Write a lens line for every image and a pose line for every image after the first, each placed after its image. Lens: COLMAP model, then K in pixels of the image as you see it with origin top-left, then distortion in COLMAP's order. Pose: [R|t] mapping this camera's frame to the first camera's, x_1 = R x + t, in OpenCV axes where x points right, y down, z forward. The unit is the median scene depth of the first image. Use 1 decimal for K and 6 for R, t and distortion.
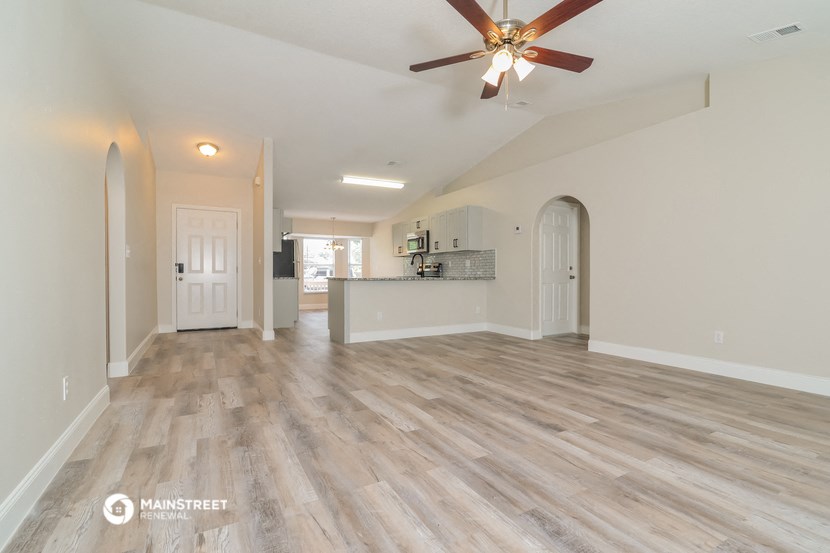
lens RADIAL K [[379.6, 0, 410.7], [0, 379.6, 277.9], [0, 0, 1]] dist [0.001860, 0.000314]
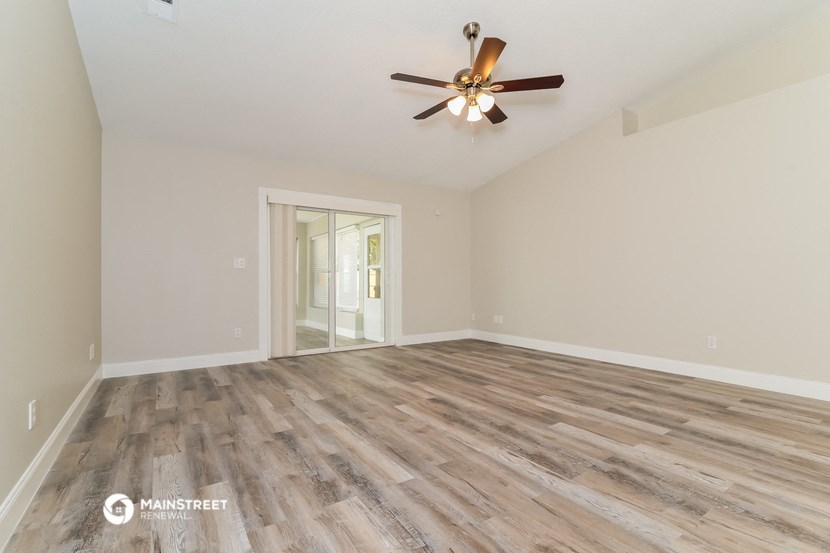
lens RADIAL K [[379.6, 0, 410.7], [0, 379.6, 277.9], [0, 0, 1]] dist [0.001860, 0.000314]
pose [[-0.995743, 0.001038, -0.092167, 0.466873], [0.000948, 0.999999, 0.001027, -0.014401], [0.092168, 0.000935, -0.995743, 1.822016]]
